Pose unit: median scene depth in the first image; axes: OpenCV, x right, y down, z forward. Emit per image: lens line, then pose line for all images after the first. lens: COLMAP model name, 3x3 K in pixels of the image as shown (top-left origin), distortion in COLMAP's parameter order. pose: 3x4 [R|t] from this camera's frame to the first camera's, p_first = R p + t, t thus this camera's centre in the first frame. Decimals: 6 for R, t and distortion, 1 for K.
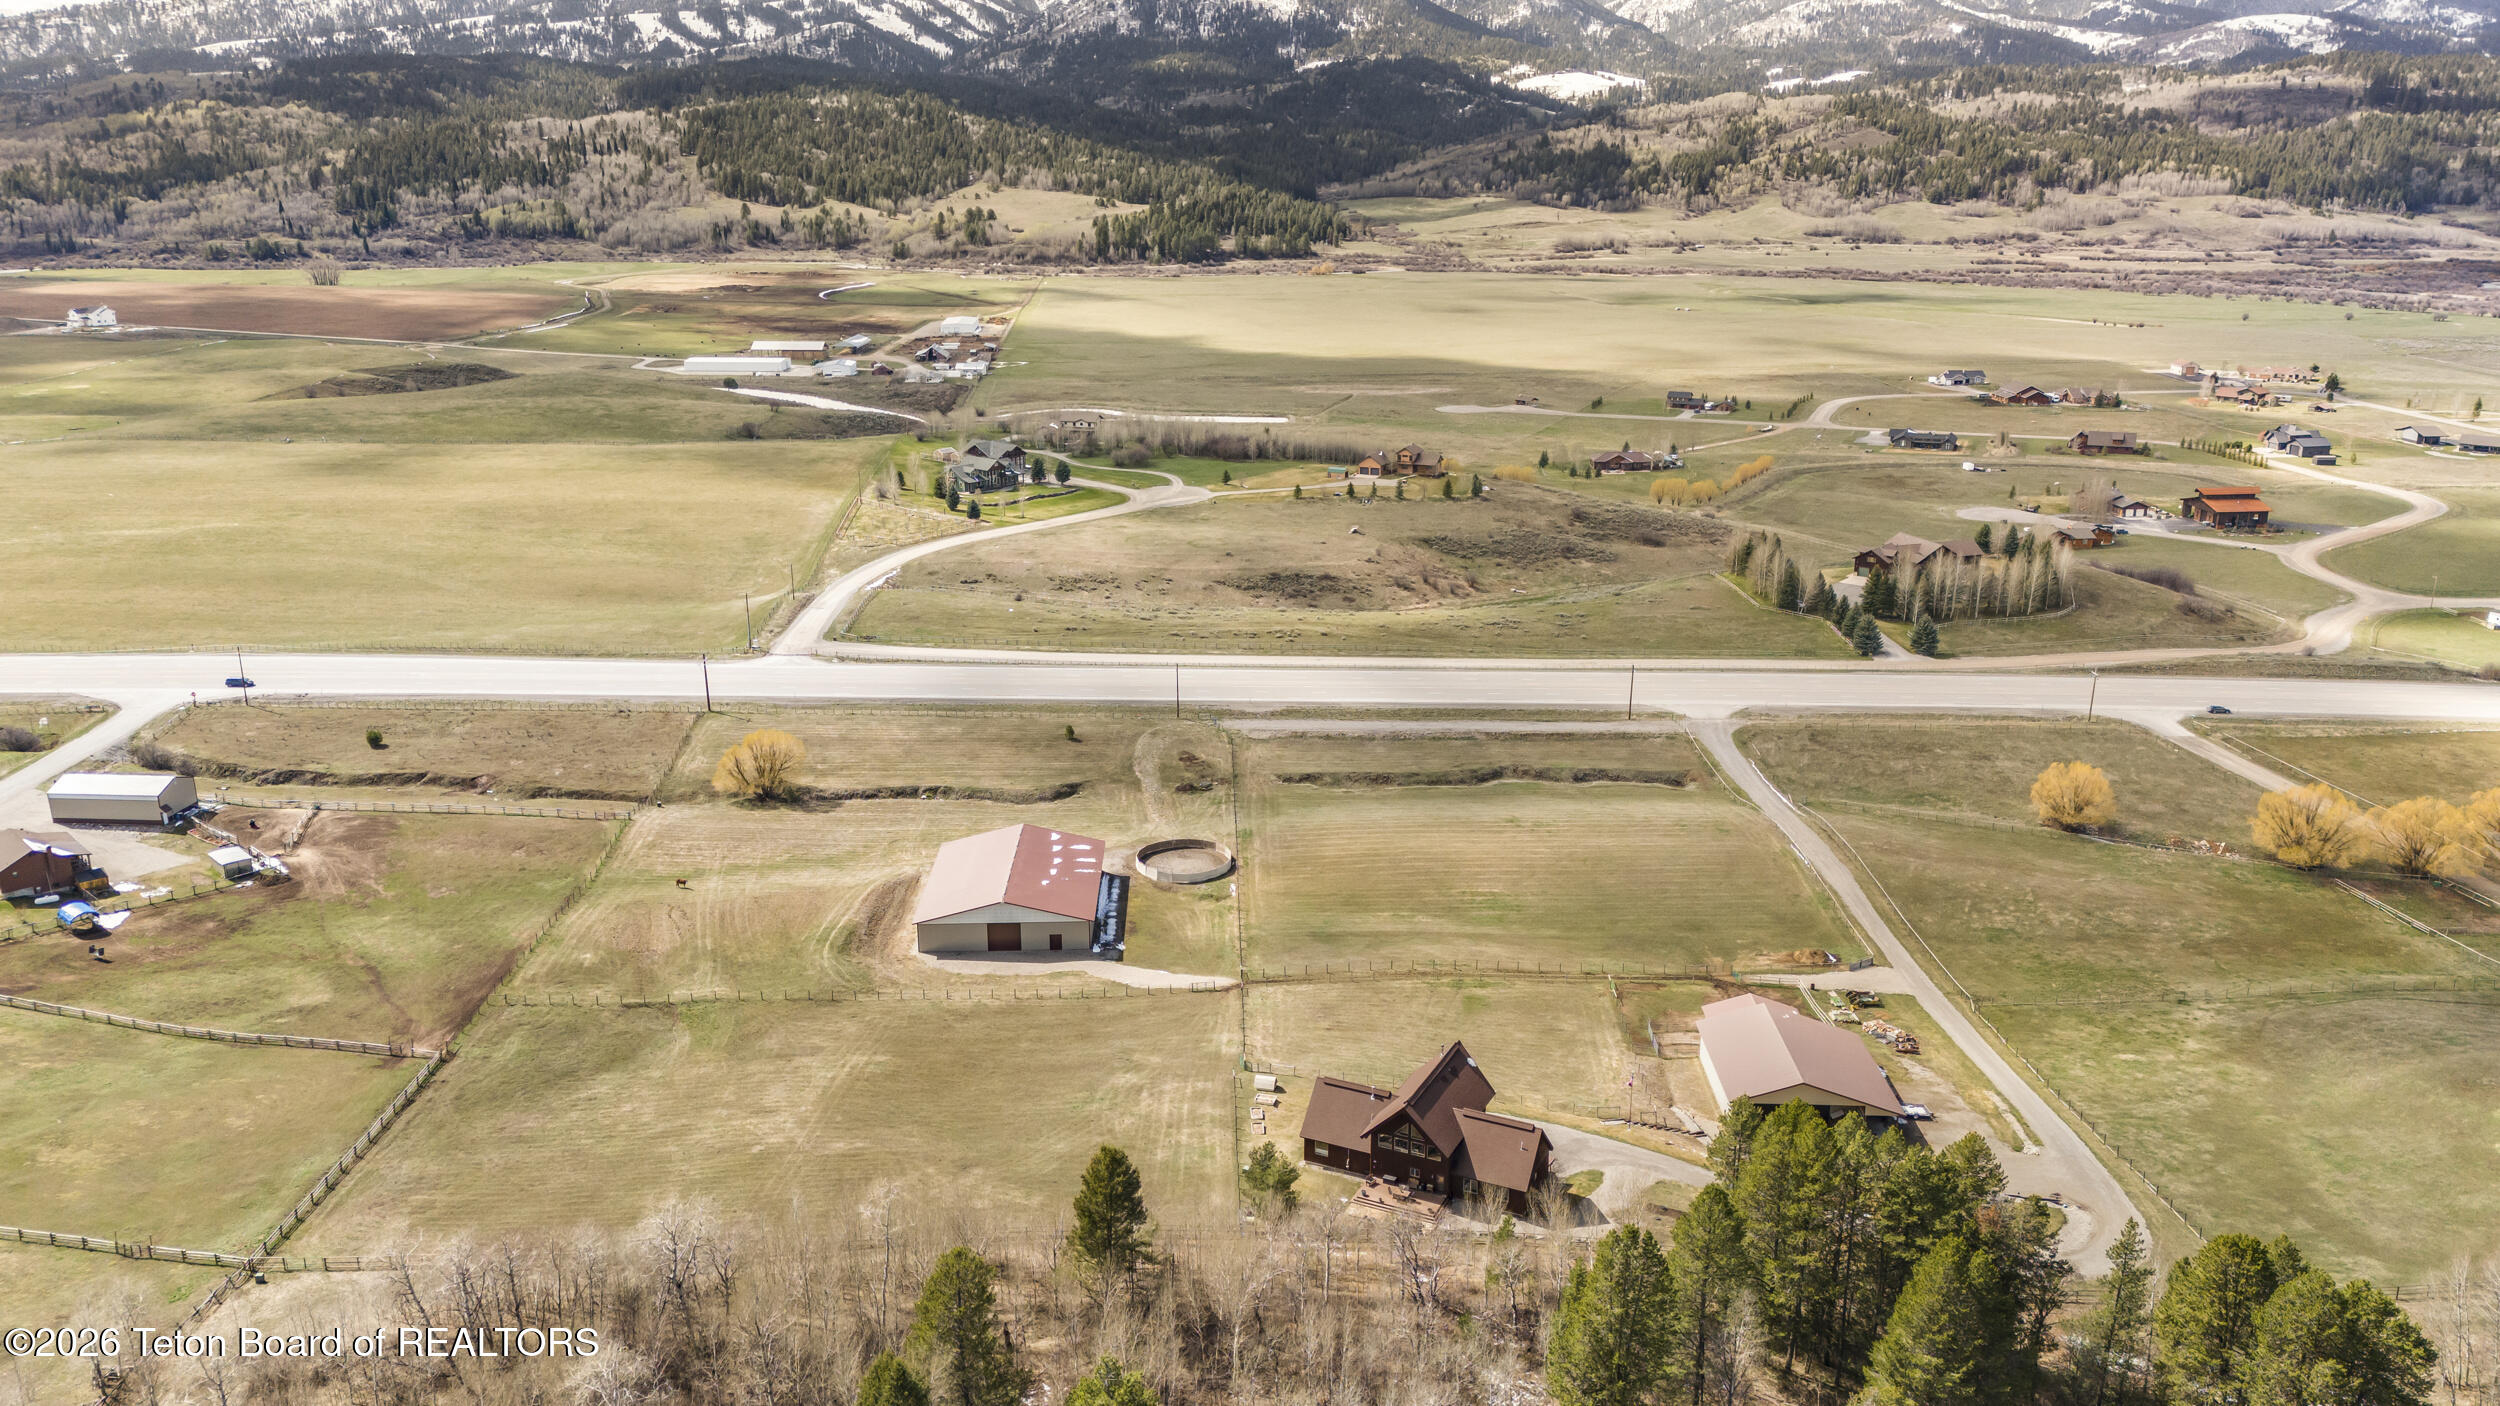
lens RADIAL K [[1843.0, 0, 1245.9], [0, 1843.0, 650.9], [0, 0, 1]] dist [0.100104, -0.100681]
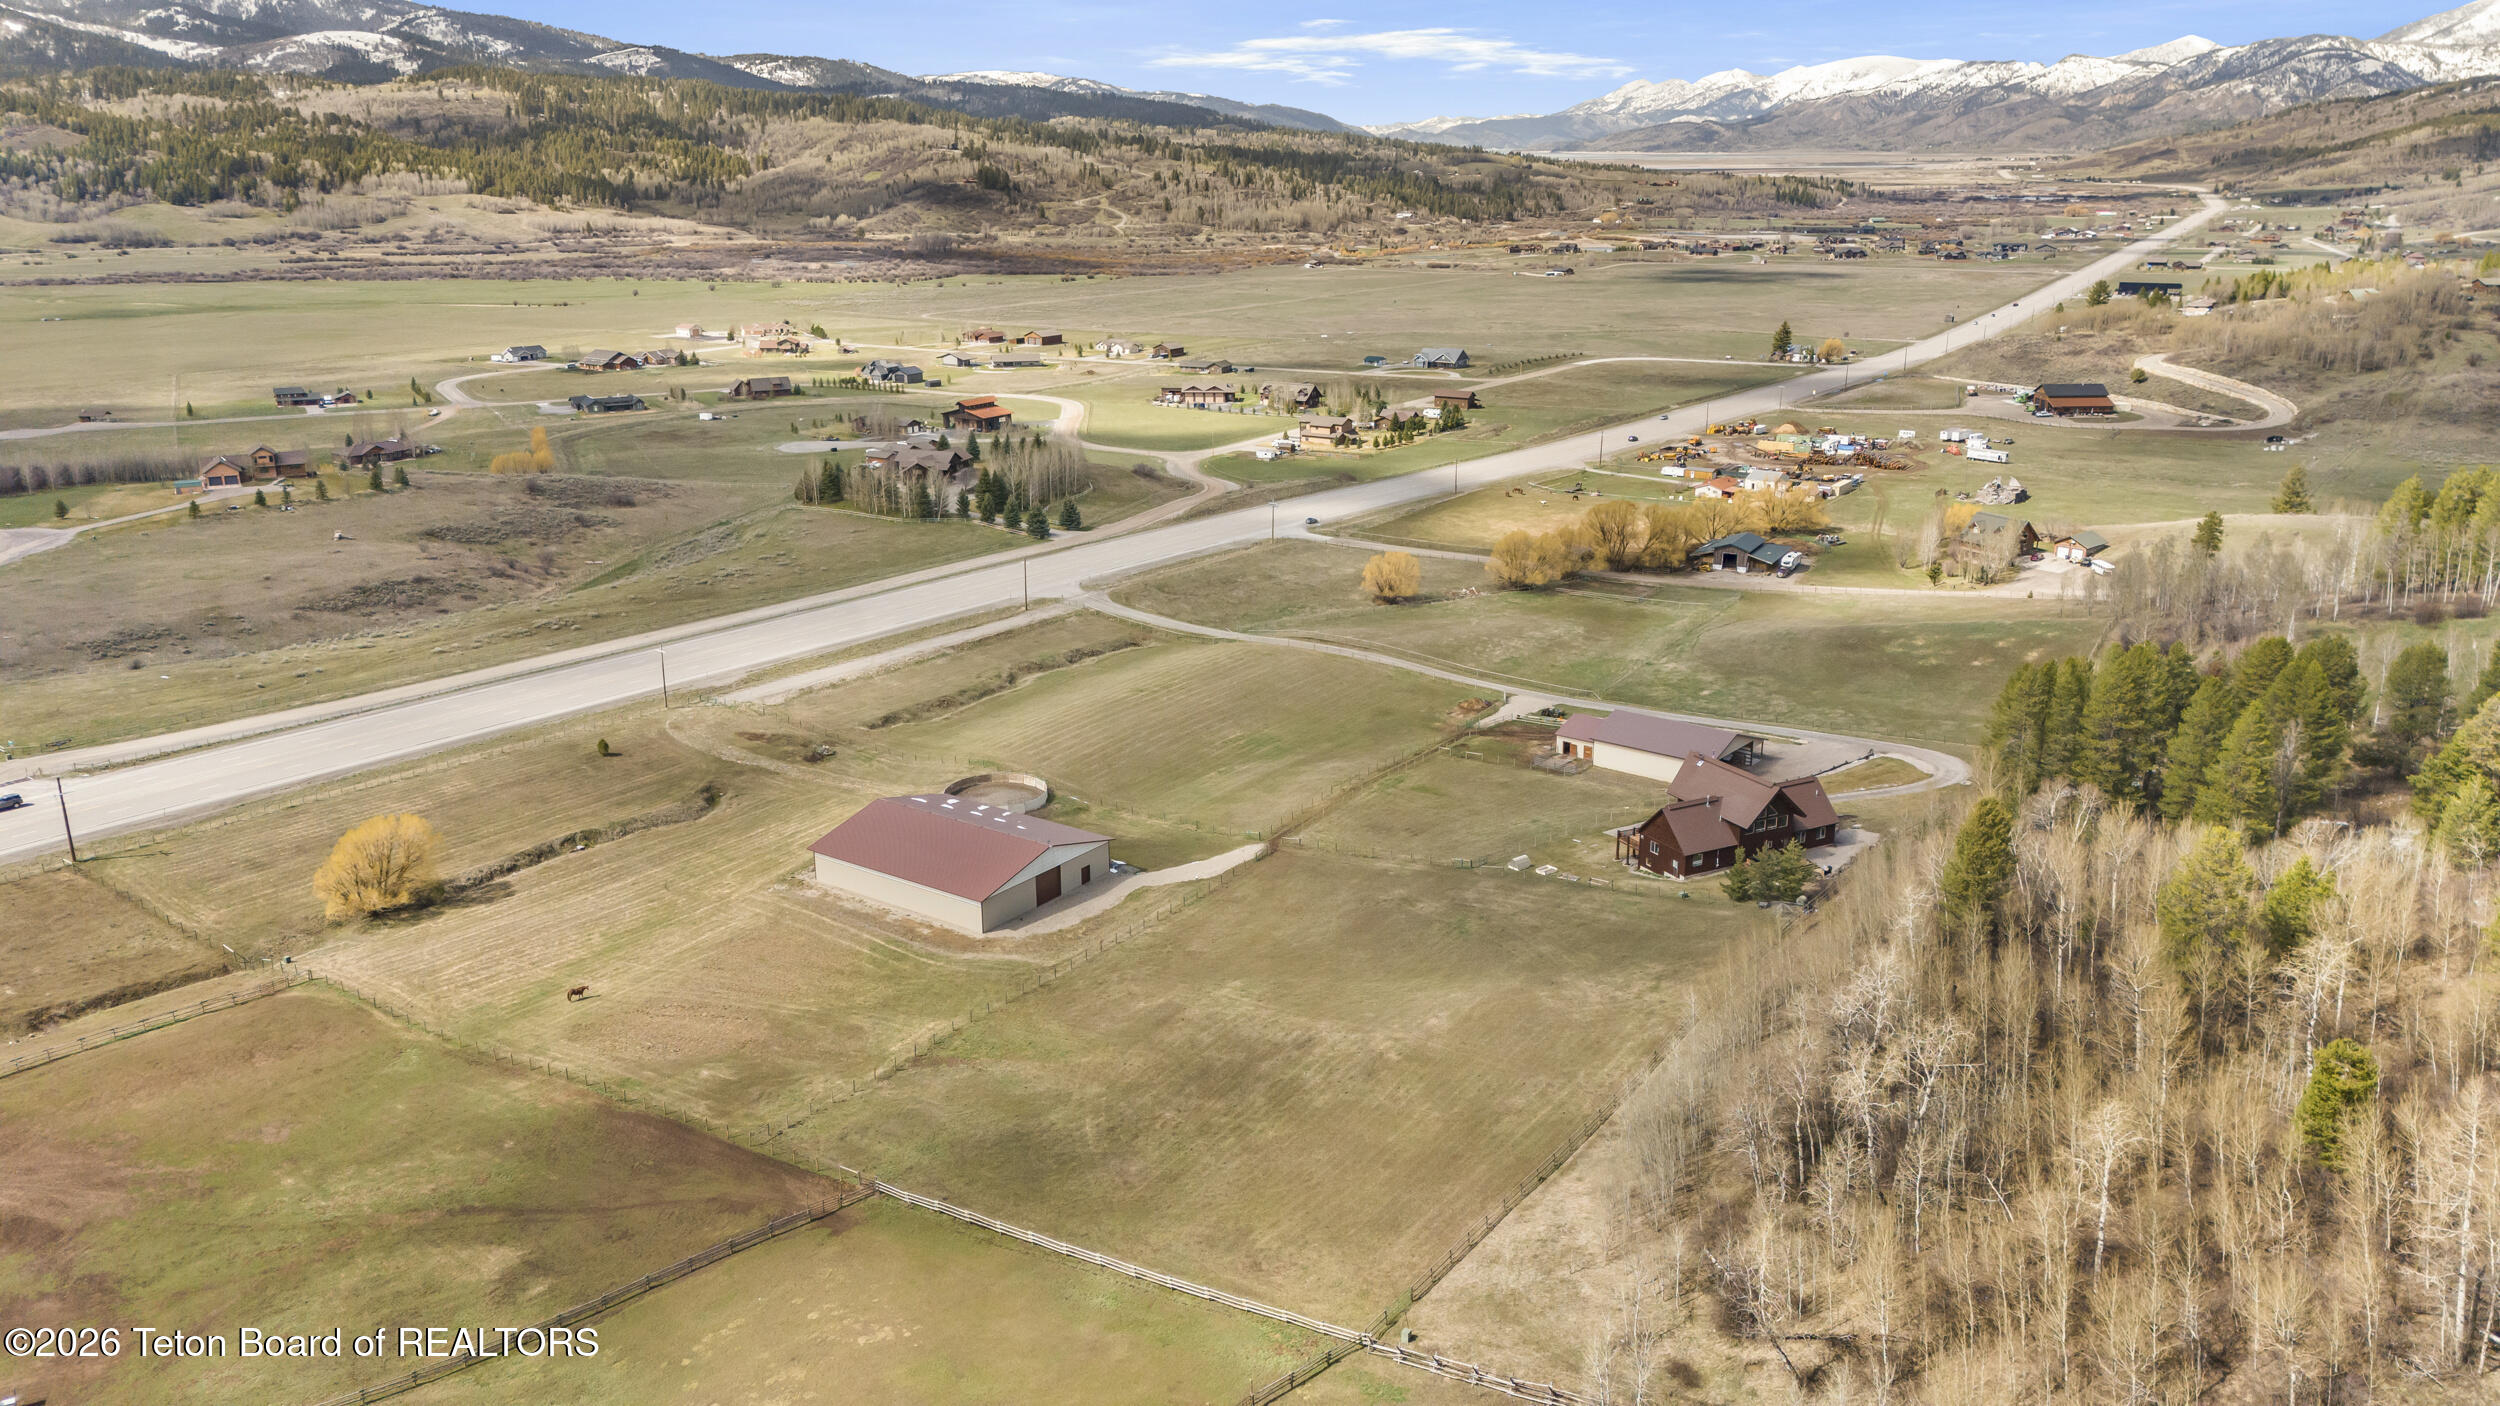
lens RADIAL K [[1790.9, 0, 1250.0], [0, 1790.9, 703.0], [0, 0, 1]] dist [0.067768, -0.079410]
pose [[0.600662, -0.233913, 0.764519, -0.387179], [0.211669, 0.968648, 0.130065, -0.013512], [-0.770974, 0.083700, 0.631343, 0.196588]]
